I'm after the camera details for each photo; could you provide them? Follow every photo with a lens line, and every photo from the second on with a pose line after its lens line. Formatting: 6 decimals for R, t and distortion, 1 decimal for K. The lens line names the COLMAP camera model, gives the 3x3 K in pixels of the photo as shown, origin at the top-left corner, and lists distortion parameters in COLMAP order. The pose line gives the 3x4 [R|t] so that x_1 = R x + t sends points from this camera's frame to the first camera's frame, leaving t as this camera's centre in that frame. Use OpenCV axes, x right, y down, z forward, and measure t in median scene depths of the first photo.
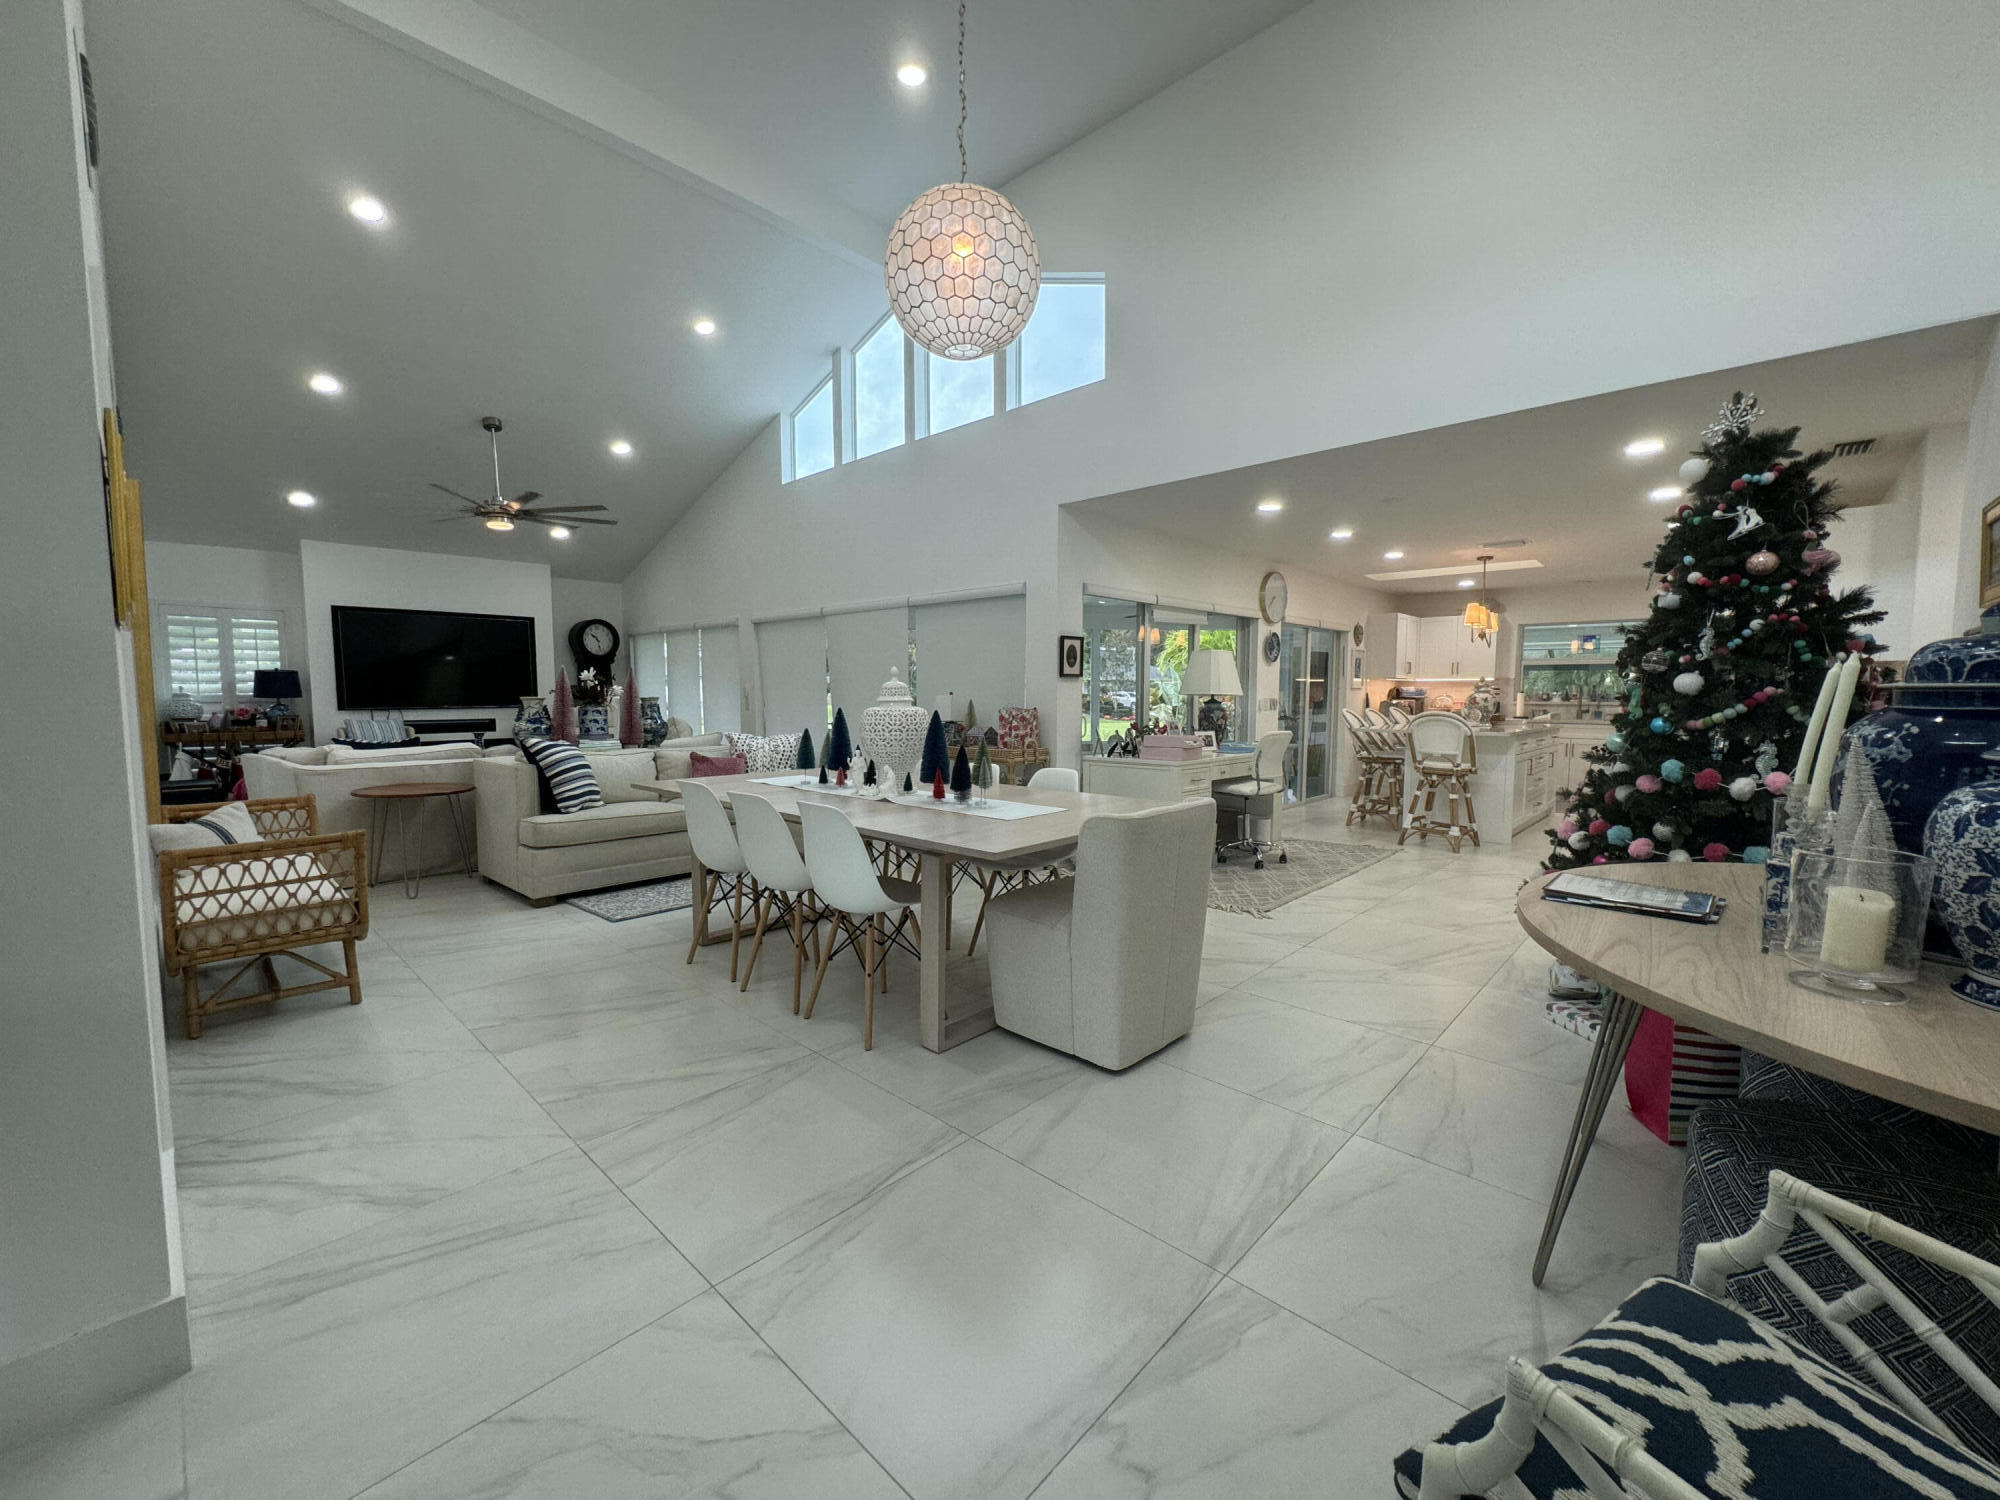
lens RADIAL K [[799.2, 0, 1000.0], [0, 799.2, 750.0], [0, 0, 1]] dist [-0.000231, -0.000065]
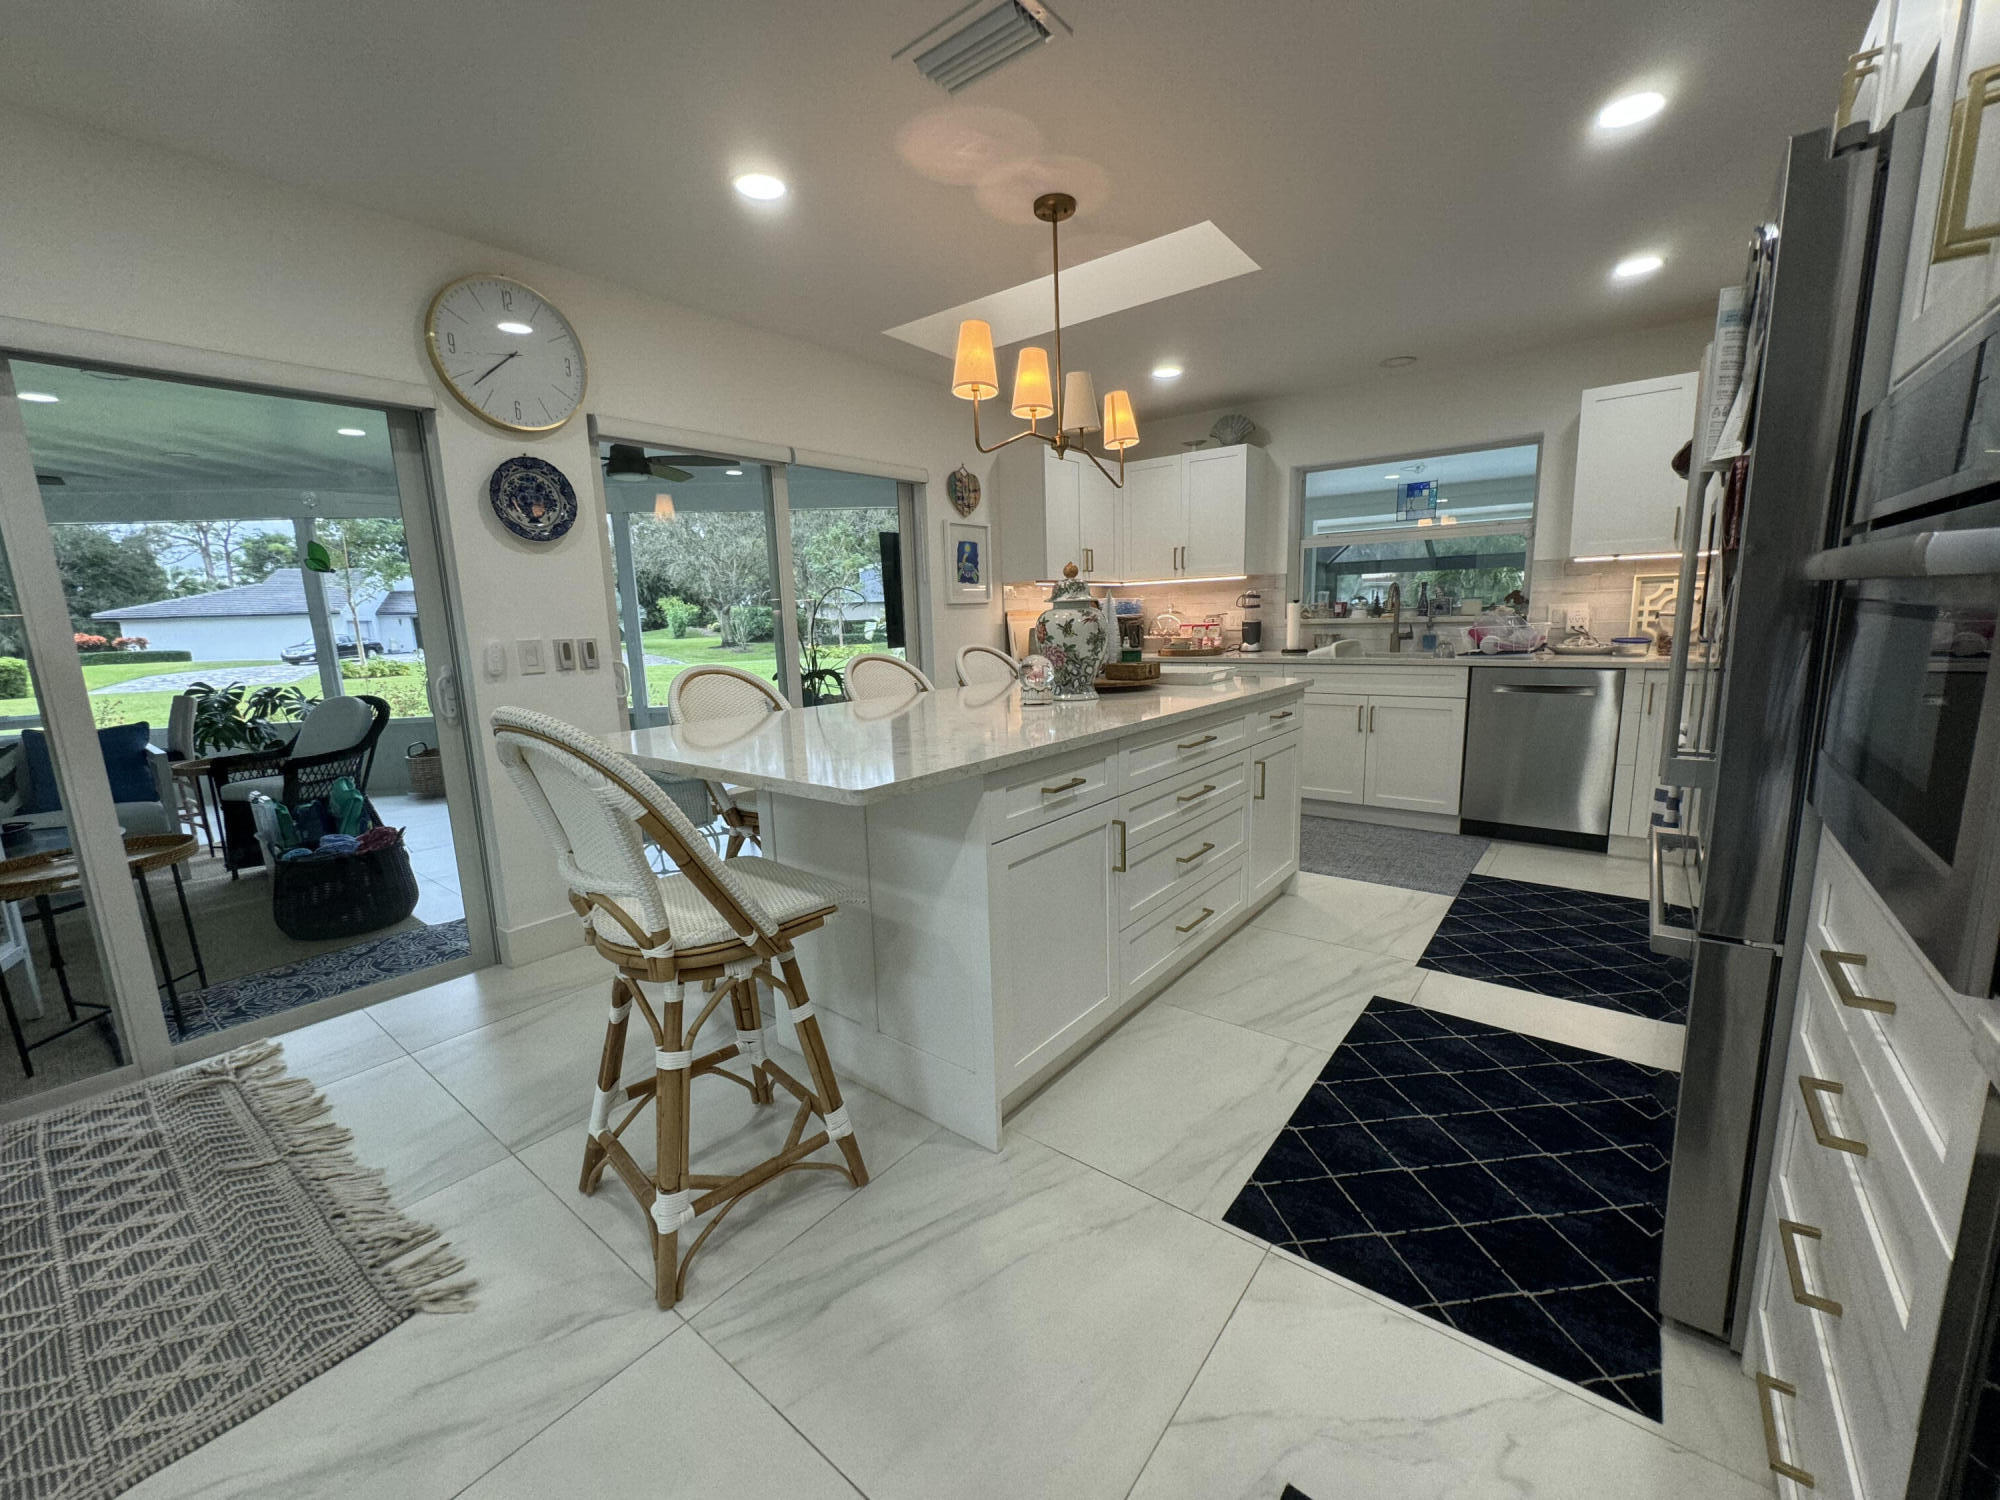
lens RADIAL K [[799.2, 0, 1000.0], [0, 799.2, 750.0], [0, 0, 1]] dist [-0.000231, -0.000065]
pose [[0.996627, -0.042989, 0.069903, 0.427081], [0.035017, 0.993146, 0.111514, -0.041645], [-0.074218, -0.108690, 0.991301, 0.495949]]
